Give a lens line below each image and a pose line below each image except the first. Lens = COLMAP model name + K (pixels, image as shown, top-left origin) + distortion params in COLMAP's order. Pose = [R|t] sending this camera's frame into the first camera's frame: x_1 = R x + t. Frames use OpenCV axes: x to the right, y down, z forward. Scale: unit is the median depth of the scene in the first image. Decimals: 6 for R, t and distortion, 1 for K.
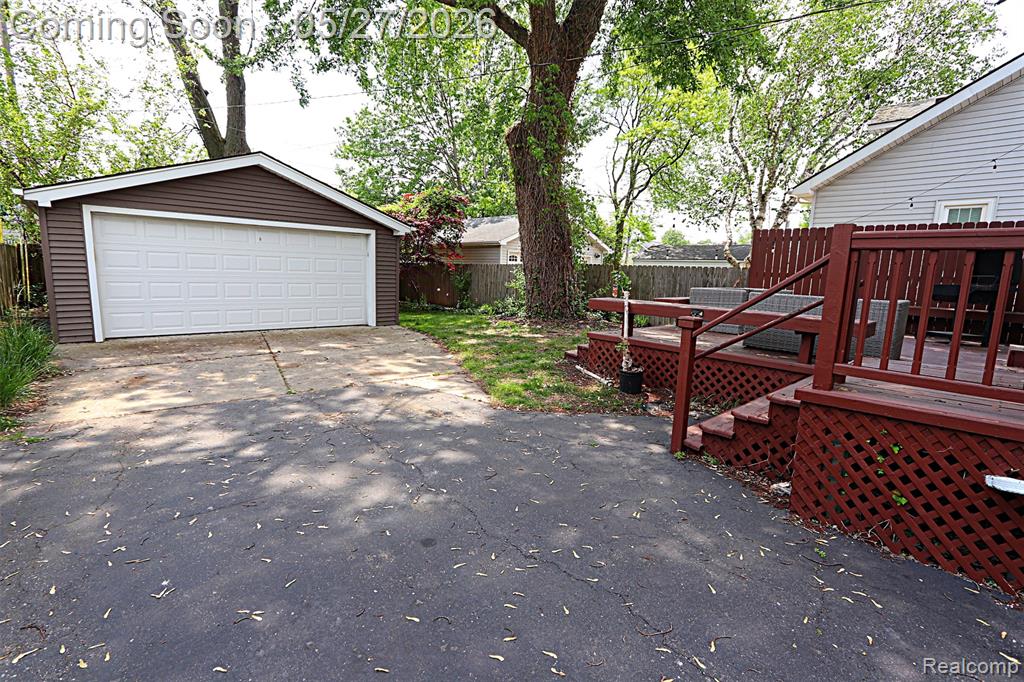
lens RADIAL K [[468.7, 0, 494.5], [0, 468.7, 340.0], [0, 0, 1]] dist [-0.015936, 0.003331]
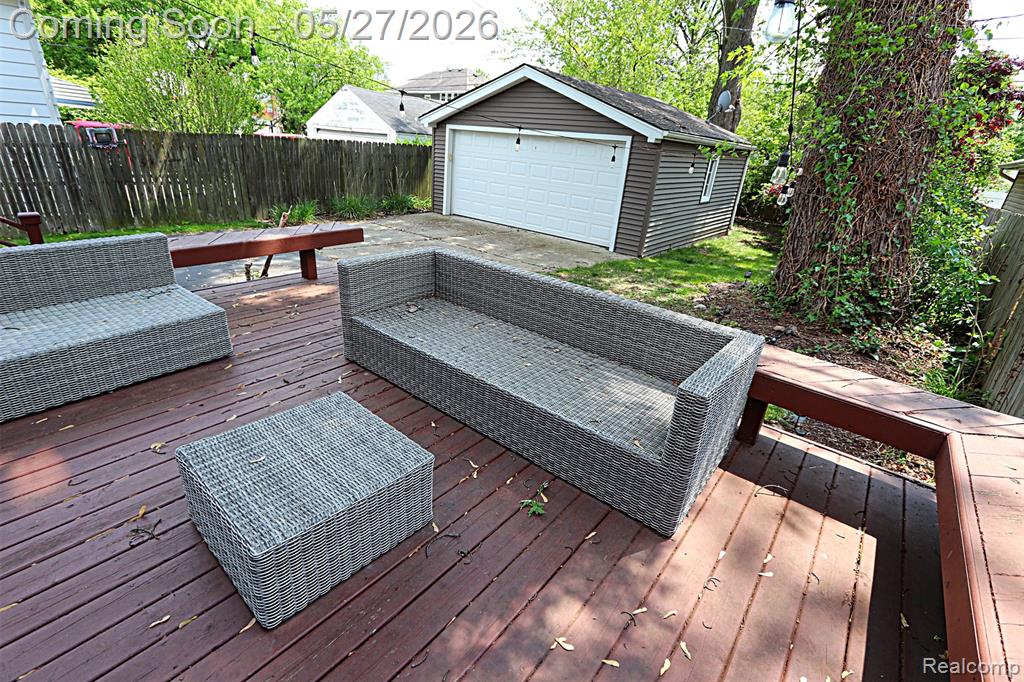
lens RADIAL K [[468.7, 0, 507.3], [0, 468.7, 344.3], [0, 0, 1]] dist [-0.015936, 0.003331]
pose [[0.164614, 0.377476, -0.911271, 0.846780], [-0.211623, 0.915876, 0.341155, -0.186133], [0.963389, 0.136687, 0.230649, 0.902794]]
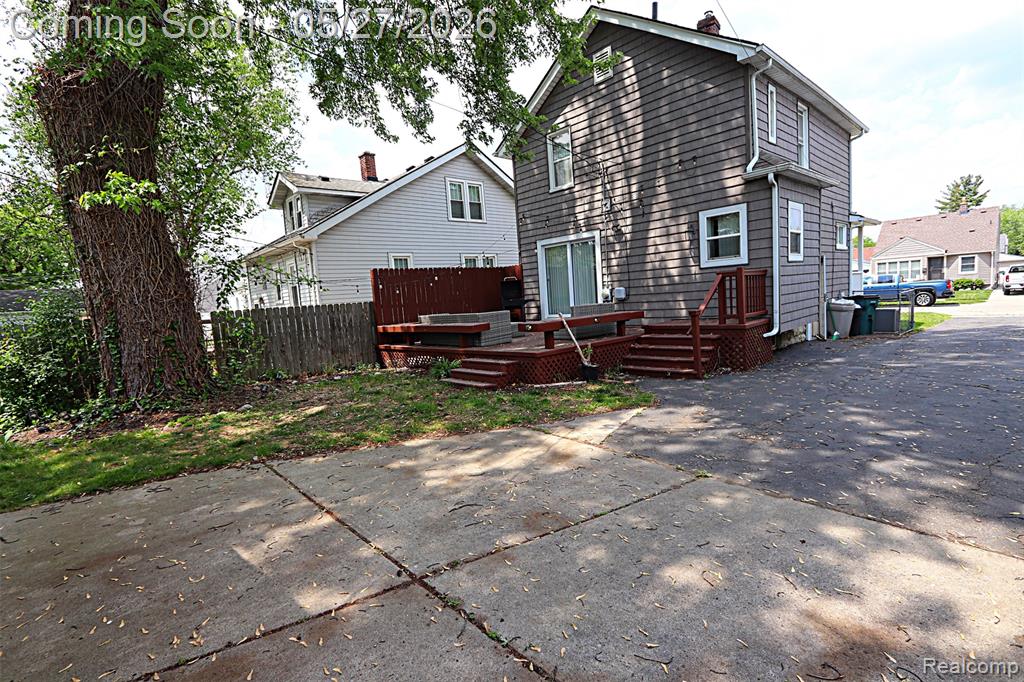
lens RADIAL K [[468.7, 0, 509.1], [0, 468.7, 335.0], [0, 0, 1]] dist [-0.015936, 0.003331]
pose [[-0.024272, -0.111225, 0.993499, -0.766231], [0.216064, 0.969720, 0.113842, -0.169818], [-0.976078, 0.217422, 0.000495, 0.859409]]
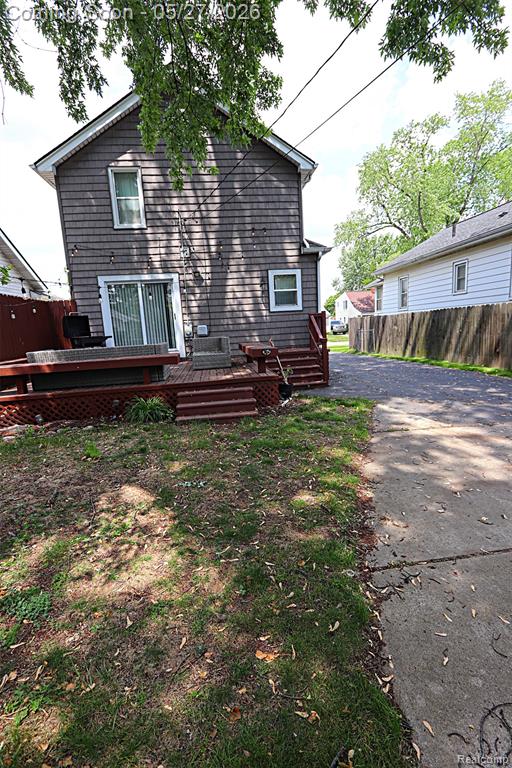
lens RADIAL K [[351.5, 0, 252.0], [0, 351.5, 385.1], [0, 0, 1]] dist [-0.015936, 0.003331]
pose [[-0.824035, -0.081246, 0.560683, -0.214040], [0.111021, 0.947317, 0.300440, -0.230720], [-0.555555, 0.309821, -0.771602, 1.440234]]
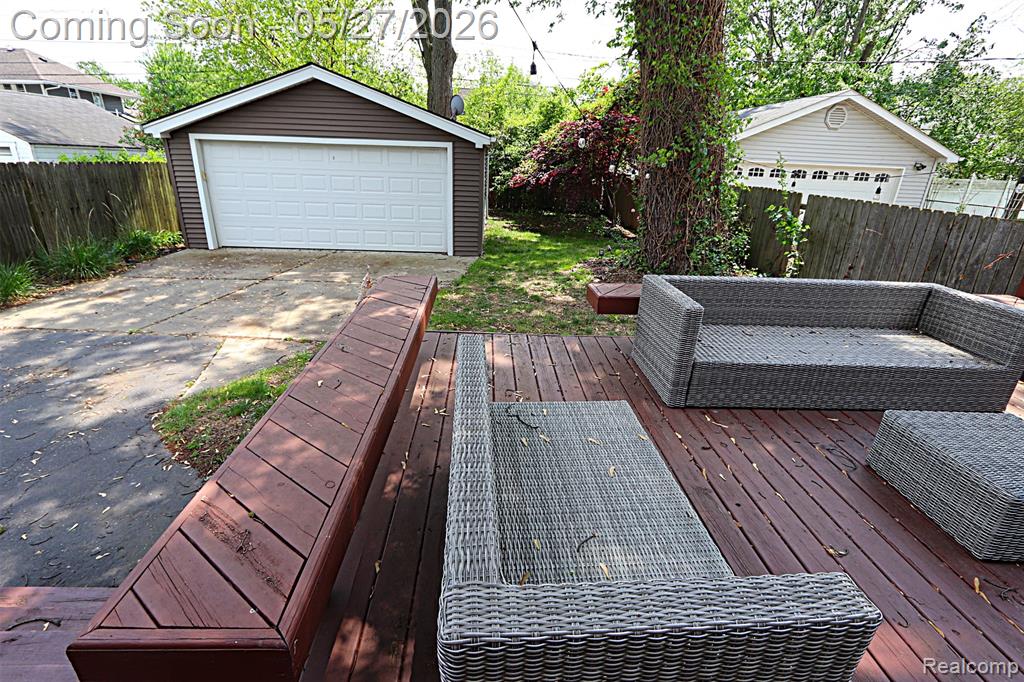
lens RADIAL K [[468.7, 0, 501.8], [0, 468.7, 347.1], [0, 0, 1]] dist [-0.015936, 0.003331]
pose [[0.768383, 0.235297, -0.595166, 0.571774], [-0.102352, 0.963171, 0.248647, -0.135443], [0.631753, -0.130140, 0.764168, 0.499850]]
